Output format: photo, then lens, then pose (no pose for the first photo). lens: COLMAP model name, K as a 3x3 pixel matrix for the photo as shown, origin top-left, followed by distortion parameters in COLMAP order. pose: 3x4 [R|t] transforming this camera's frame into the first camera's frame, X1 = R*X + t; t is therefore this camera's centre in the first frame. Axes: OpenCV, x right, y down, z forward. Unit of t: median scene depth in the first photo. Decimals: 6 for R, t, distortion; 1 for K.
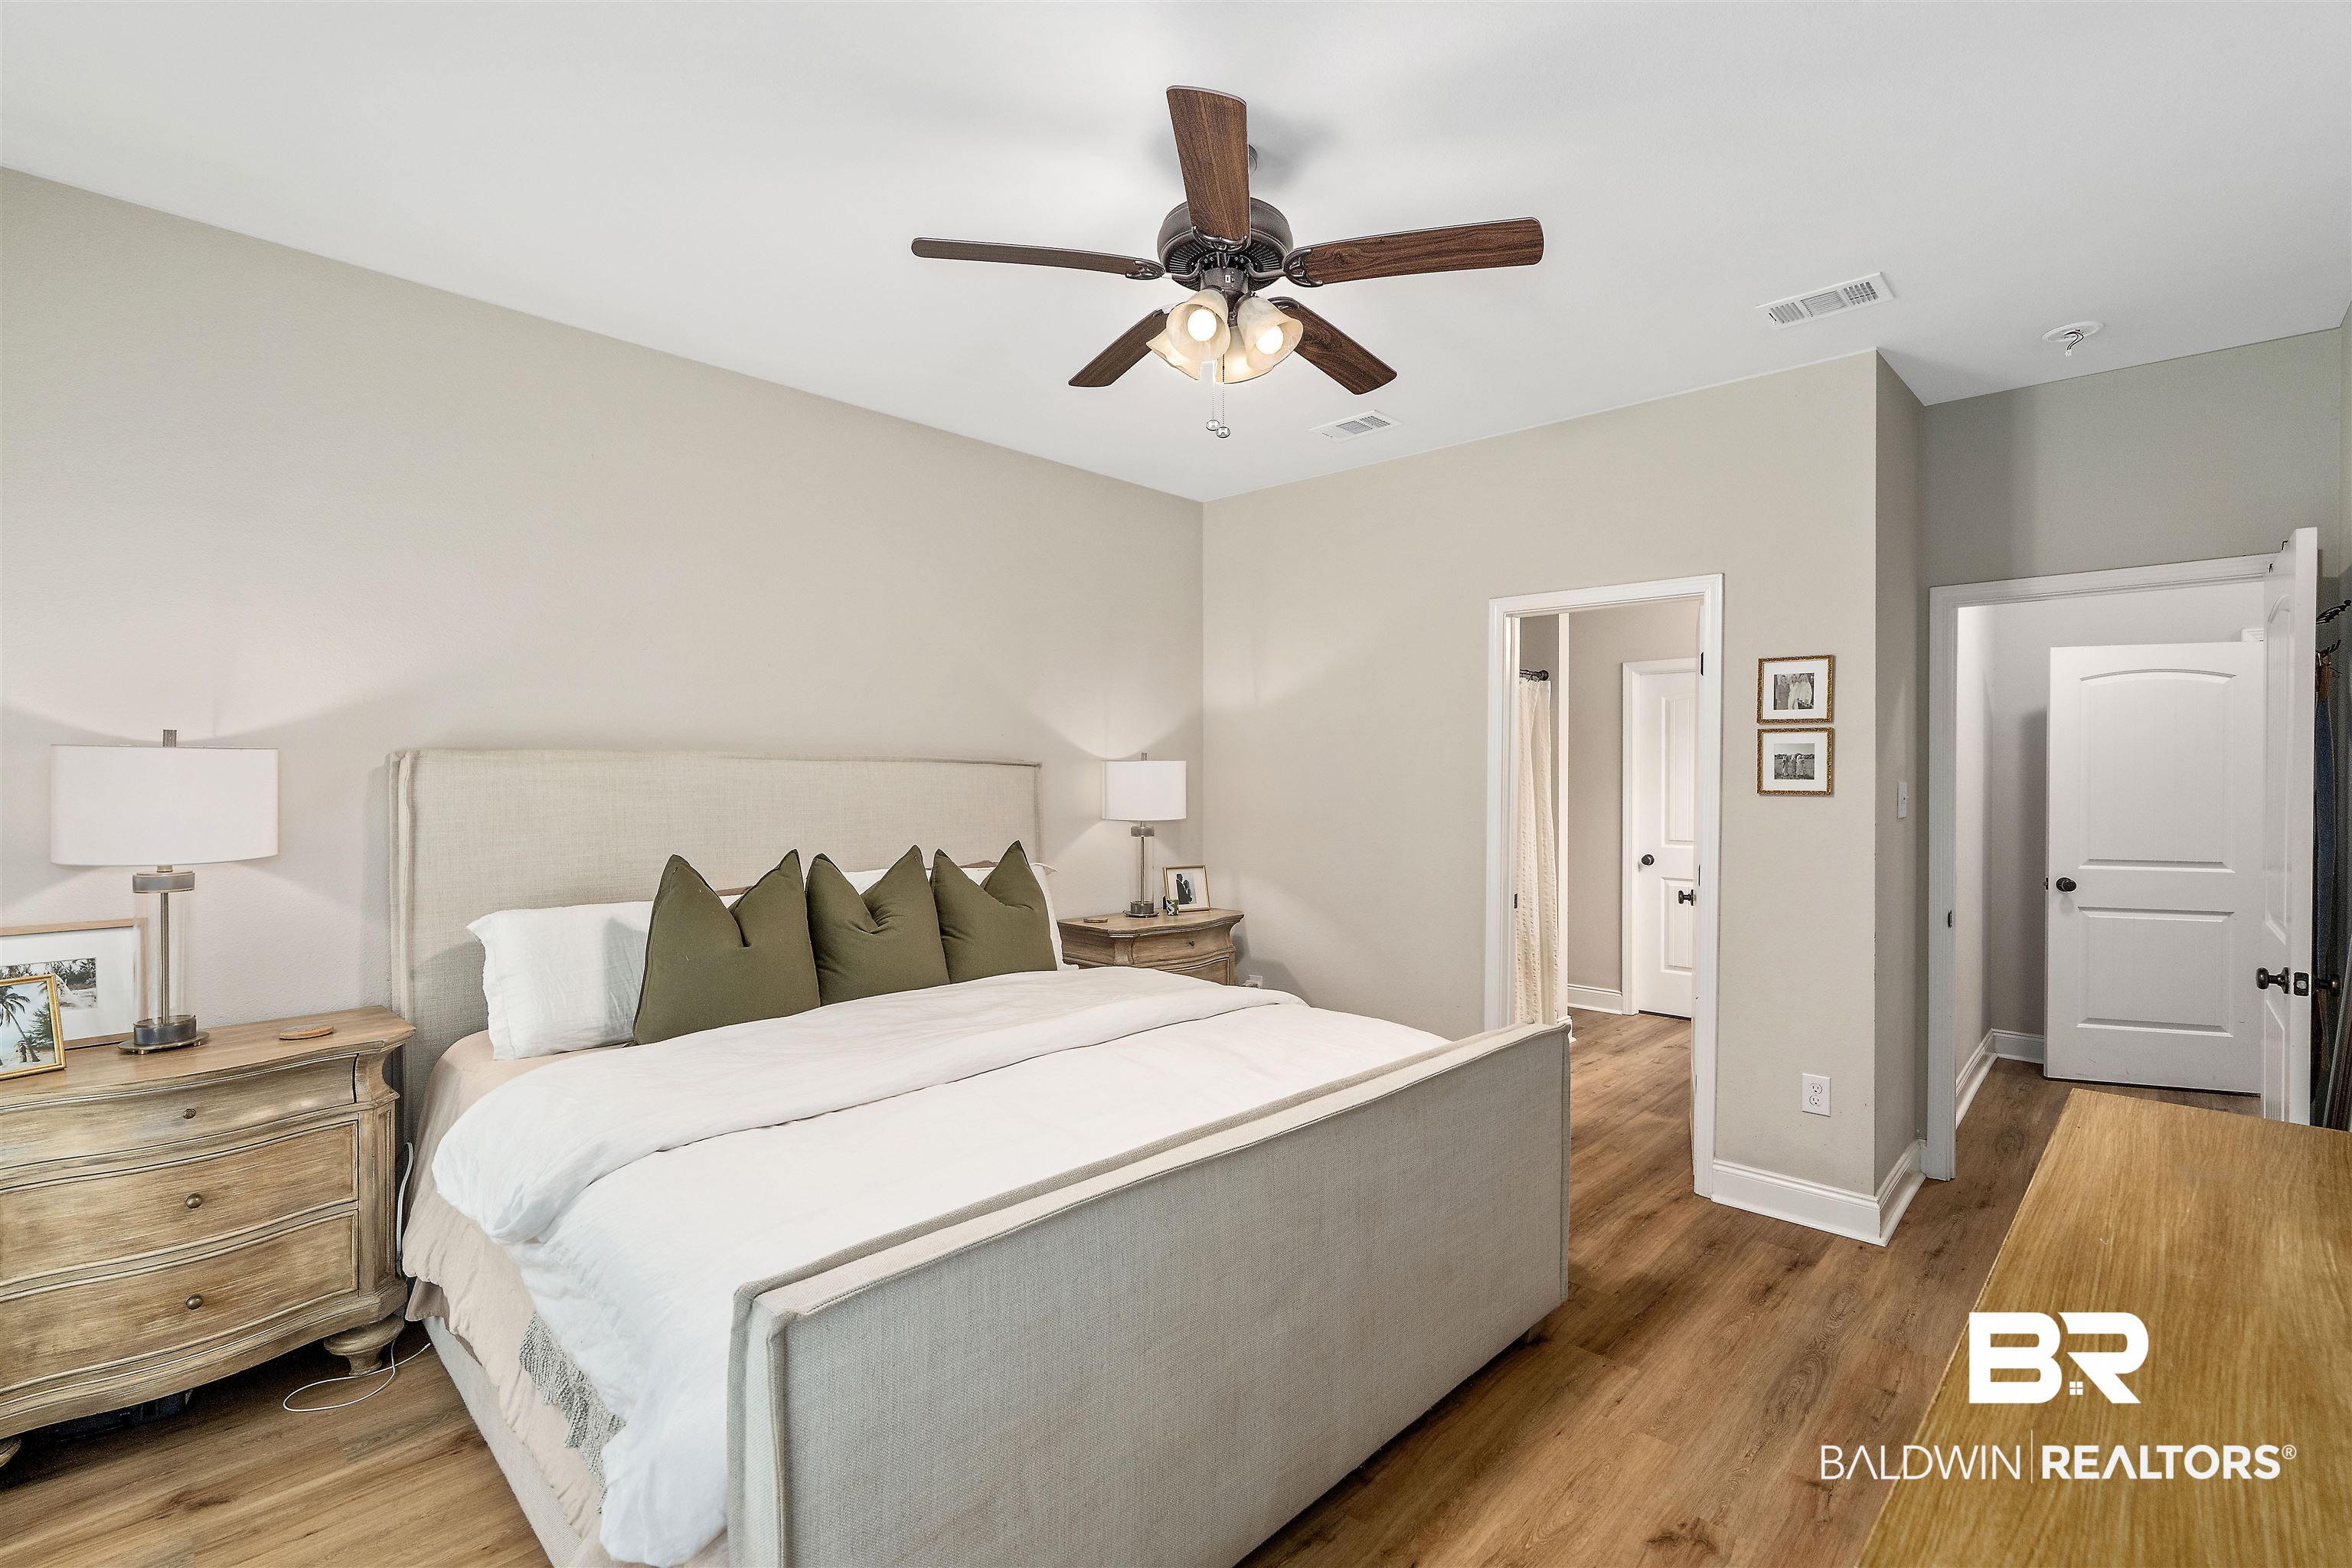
lens RADIAL K [[1068.9, 0, 1170.8], [0, 1068.9, 783.5], [0, 0, 1]] dist [-0.008052, 0.001199]
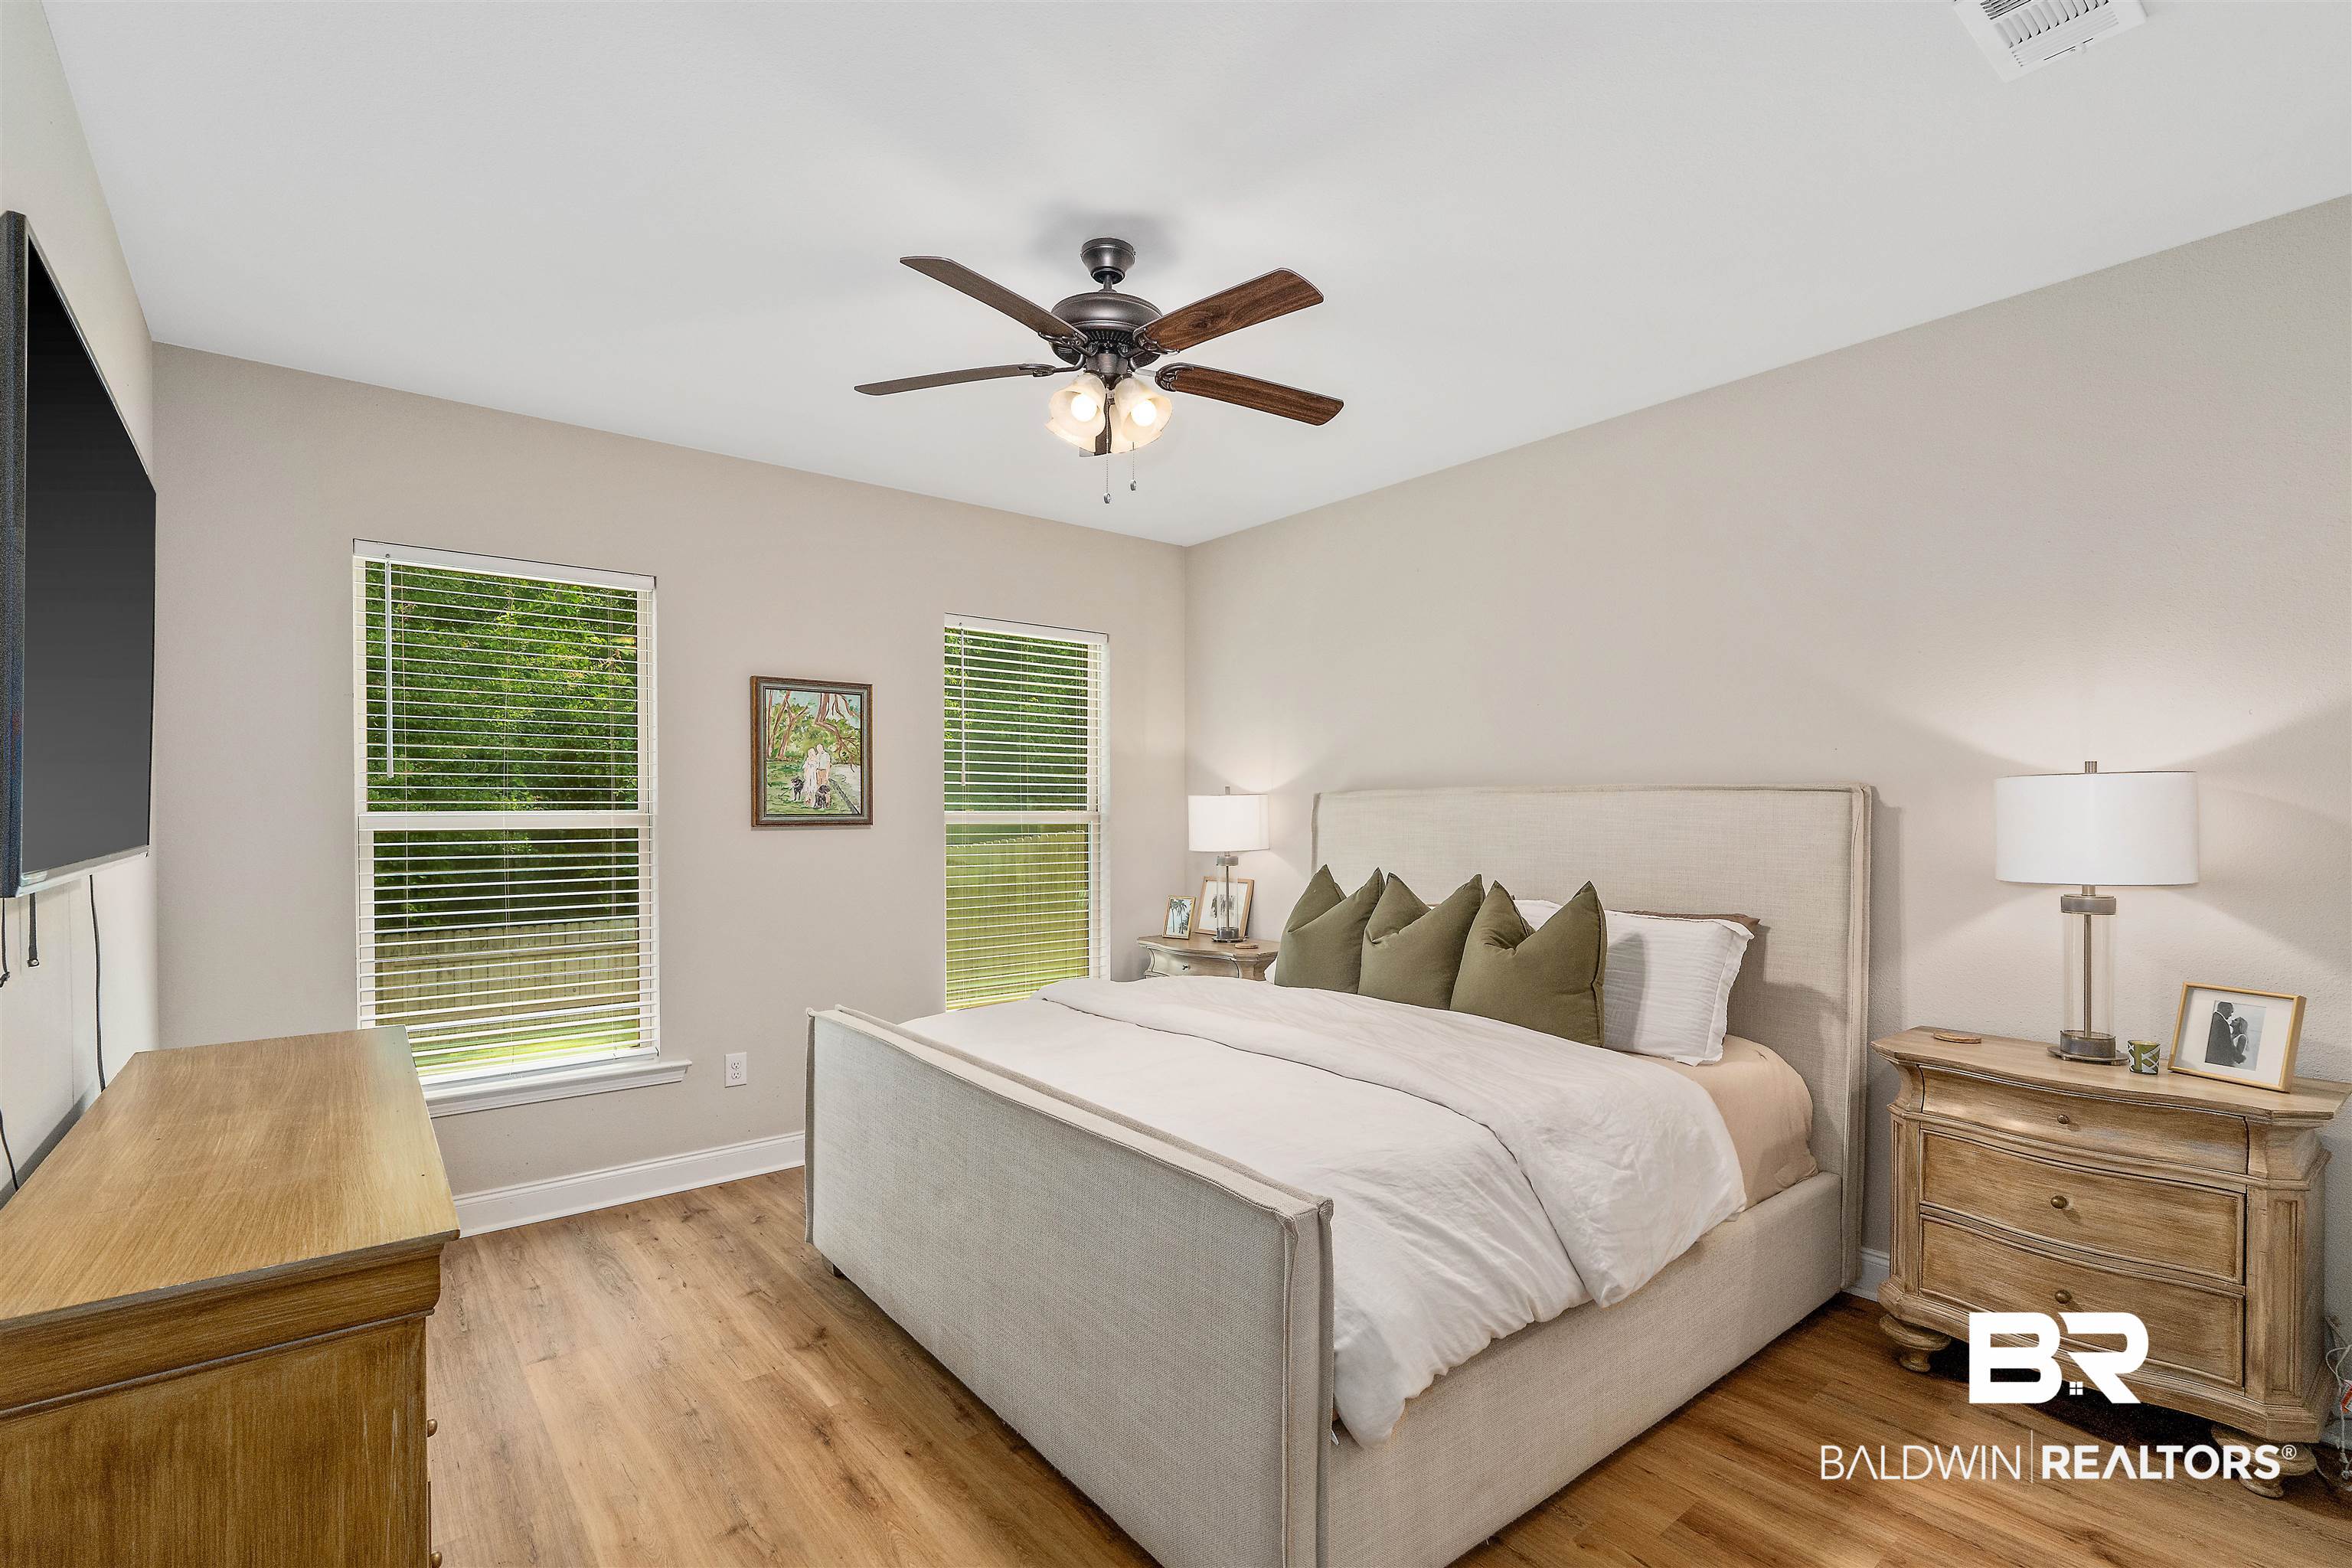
lens RADIAL K [[1068.9, 0, 1171.9], [0, 1068.9, 804.1], [0, 0, 1]] dist [-0.008052, 0.001199]
pose [[-0.139705, -0.003874, -0.990186, 0.584913], [-0.000787, 0.999992, -0.003801, -0.005291], [0.990193, 0.000248, -0.139707, 0.611640]]
